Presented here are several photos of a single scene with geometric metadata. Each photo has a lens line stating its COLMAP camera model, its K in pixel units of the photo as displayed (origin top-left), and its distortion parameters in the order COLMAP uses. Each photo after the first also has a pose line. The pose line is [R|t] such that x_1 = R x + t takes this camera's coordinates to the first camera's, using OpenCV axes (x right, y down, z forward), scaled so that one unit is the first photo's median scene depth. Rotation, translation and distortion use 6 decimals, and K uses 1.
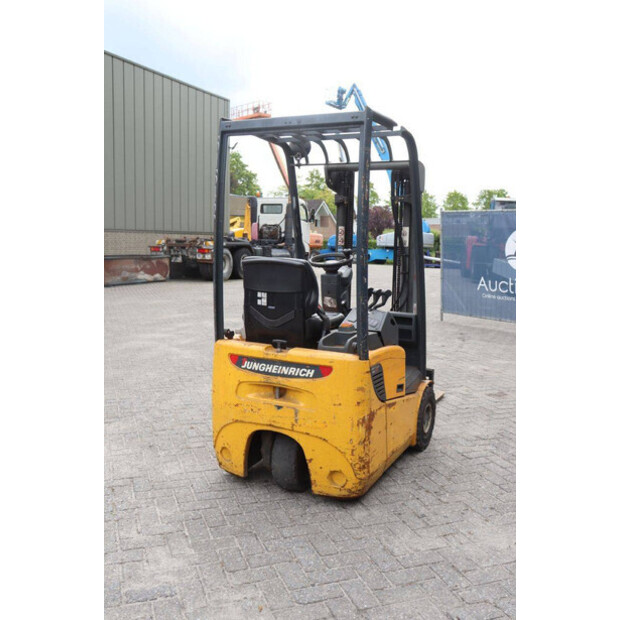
lens RADIAL K [[608.3, 0, 310.0], [0, 608.3, 310.0], [0, 0, 1]] dist [-0.076078, -0.001287]
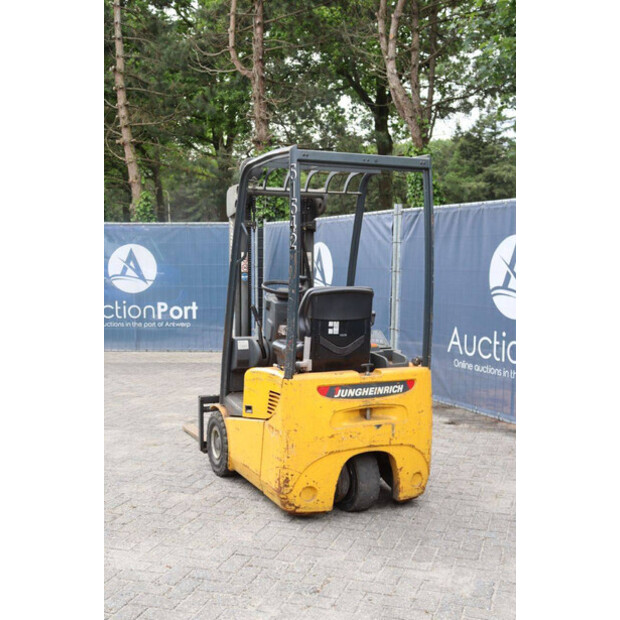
lens RADIAL K [[783.4, 0, 310.0], [0, 783.4, 310.0], [0, 0, 1]] dist [0.041874, 0.031701]
pose [[0.614995, -0.072427, 0.785198, -1.176231], [0.103637, 0.994559, 0.010567, -0.068498], [-0.781691, 0.074877, 0.619155, 0.225020]]
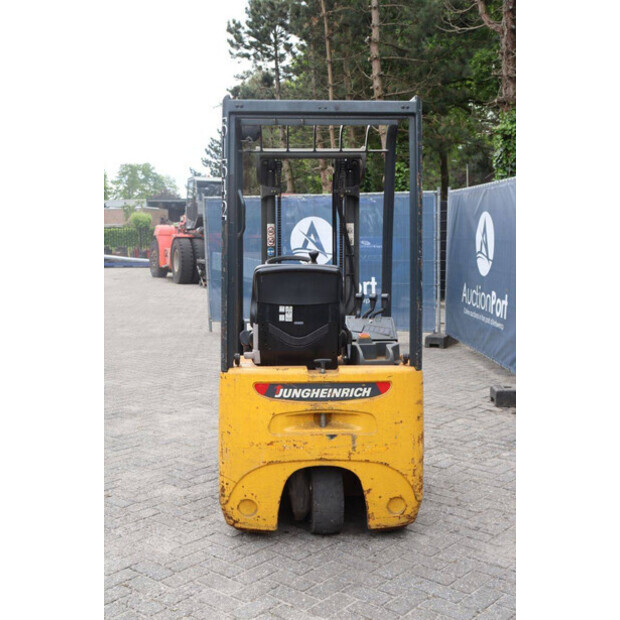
lens RADIAL K [[785.9, 0, 310.0], [0, 785.9, 310.0], [0, 0, 1]] dist [0.020737, 0.112598]
pose [[0.872970, -0.074386, 0.482068, -0.599865], [0.080647, 0.996713, 0.007756, -0.030515], [-0.481060, 0.032107, 0.876099, 0.025045]]
